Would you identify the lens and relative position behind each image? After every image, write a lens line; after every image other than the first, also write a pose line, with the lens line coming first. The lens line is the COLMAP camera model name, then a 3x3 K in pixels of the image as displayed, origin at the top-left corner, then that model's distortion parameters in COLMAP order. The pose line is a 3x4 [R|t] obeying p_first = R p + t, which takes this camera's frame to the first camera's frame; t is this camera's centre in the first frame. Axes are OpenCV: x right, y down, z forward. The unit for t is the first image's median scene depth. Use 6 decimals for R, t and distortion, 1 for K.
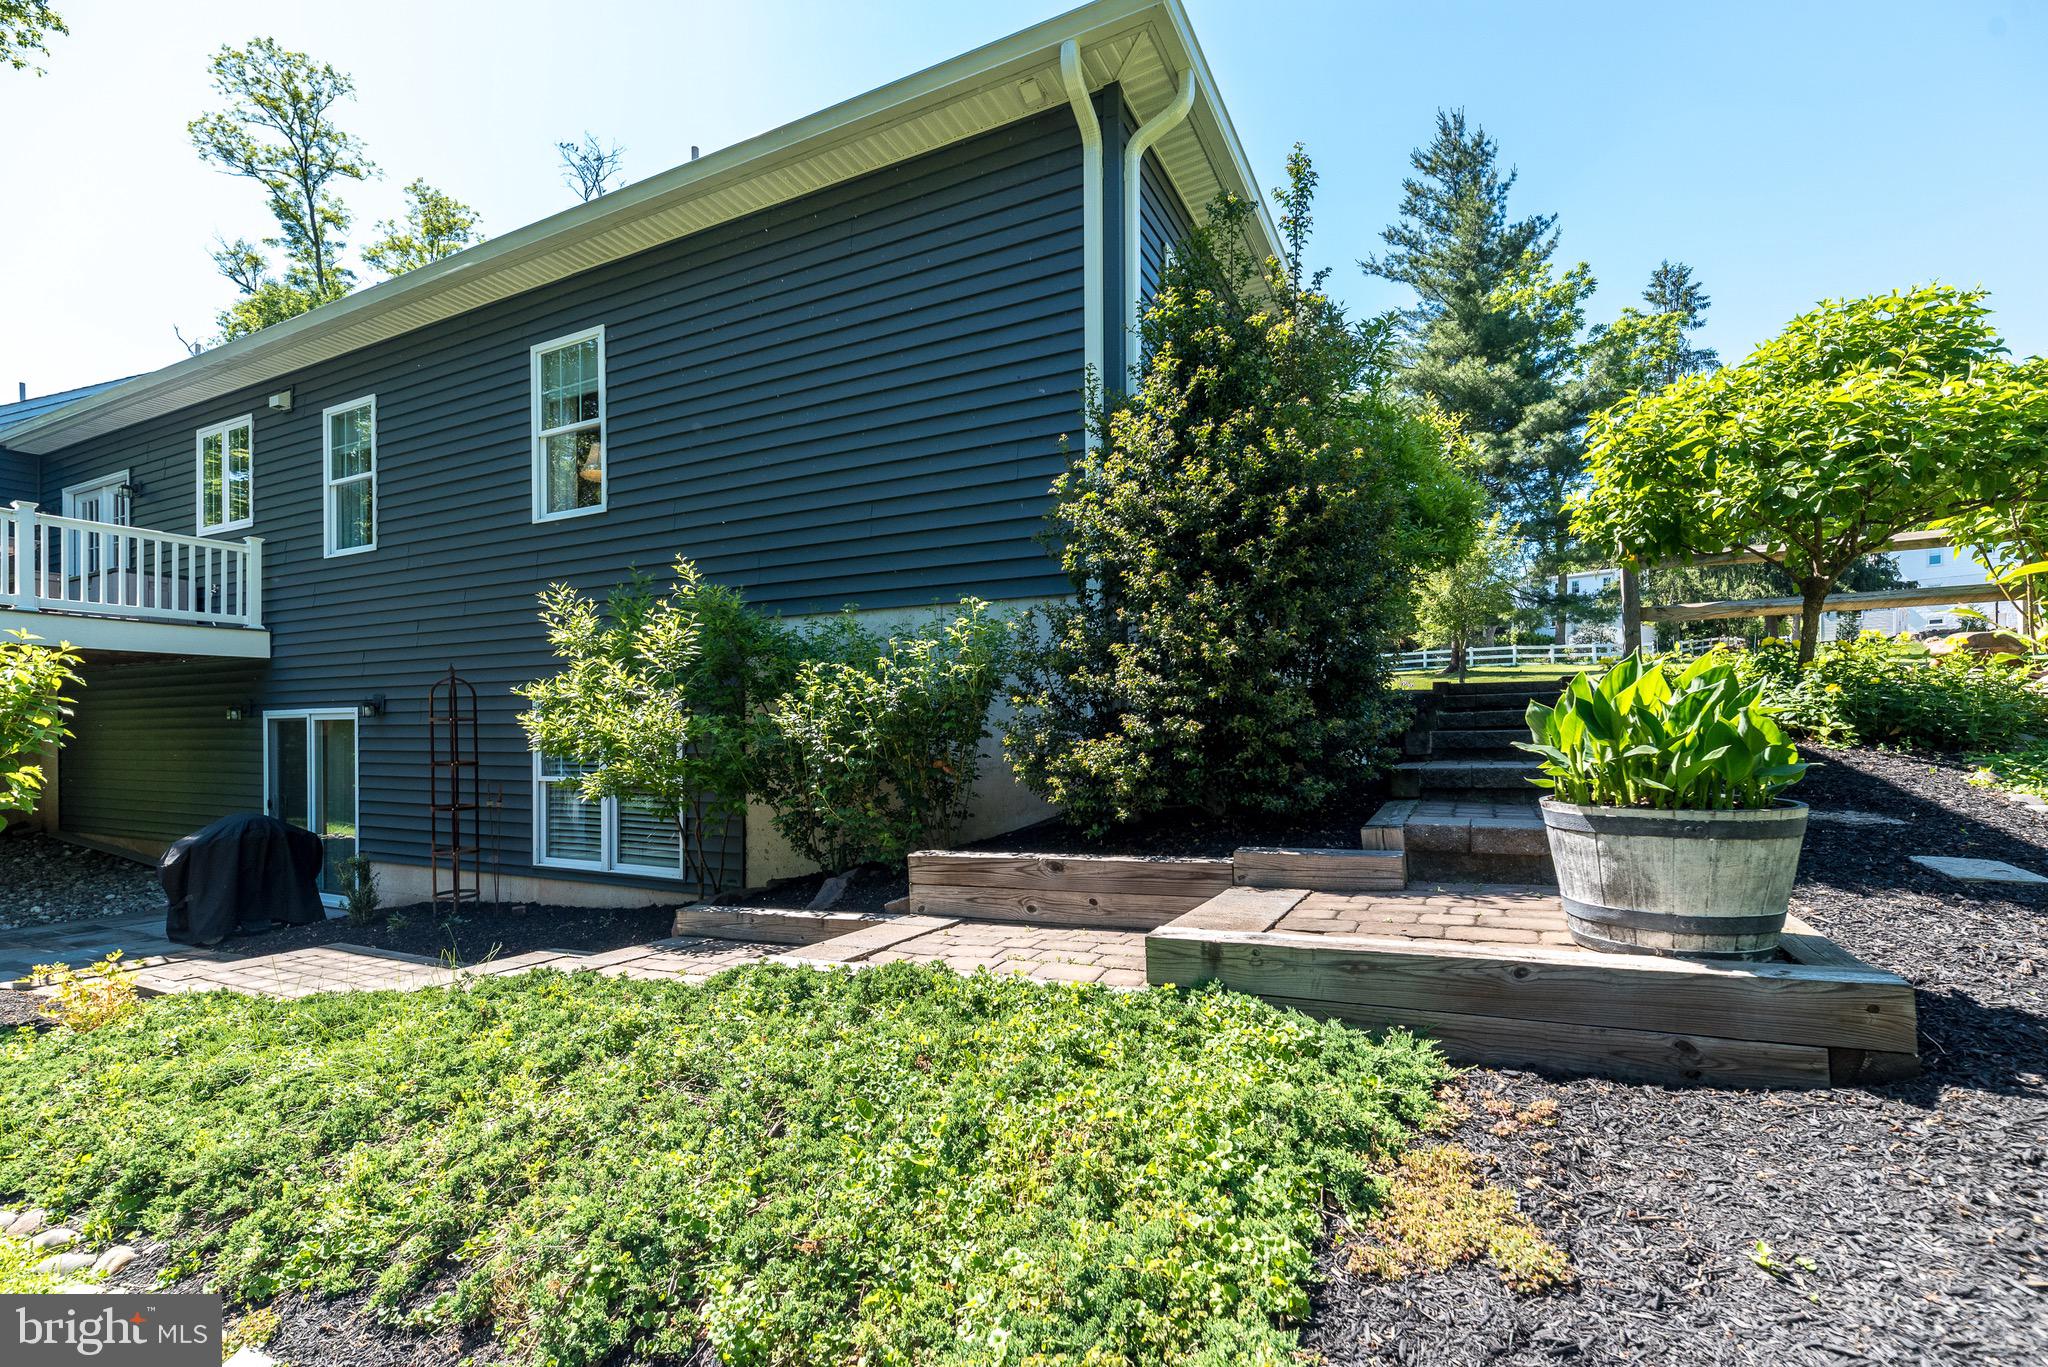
lens RADIAL K [[914.6, 0, 1037.0], [0, 914.6, 740.9], [0, 0, 1]] dist [0.007501, -0.000269]
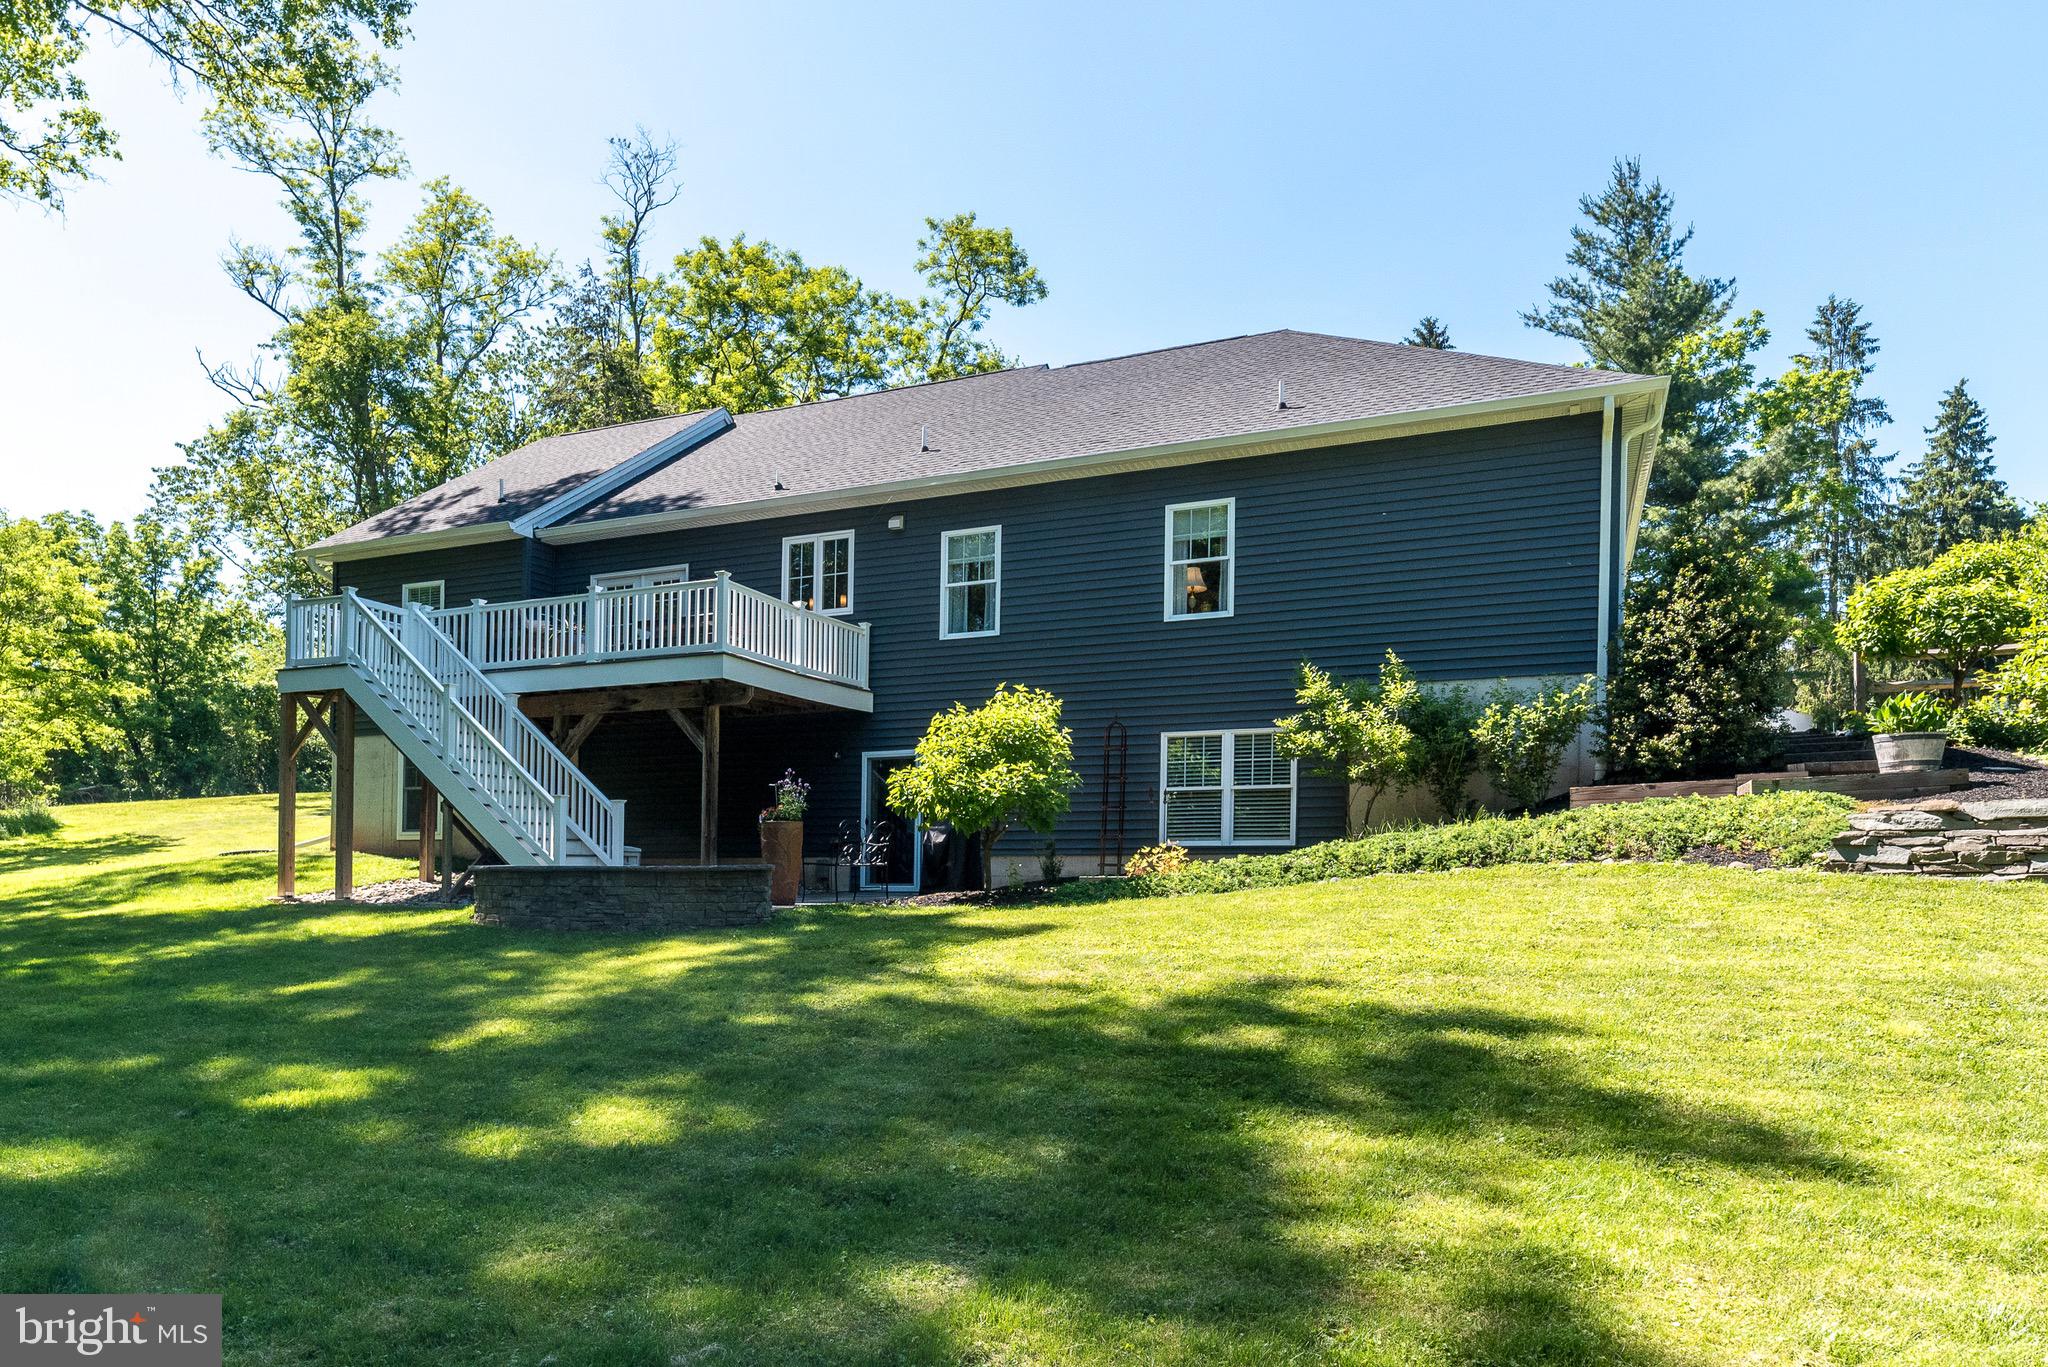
lens RADIAL K [[1352.2, 0, 963.1], [0, 1352.2, 927.0], [0, 0, 1]] dist [0.004145, -0.002127]
pose [[0.998576, 0.002674, 0.053285, -1.762082], [-0.004349, 0.999499, 0.031337, 0.358238], [-0.053175, -0.031524, 0.998088, -2.201685]]
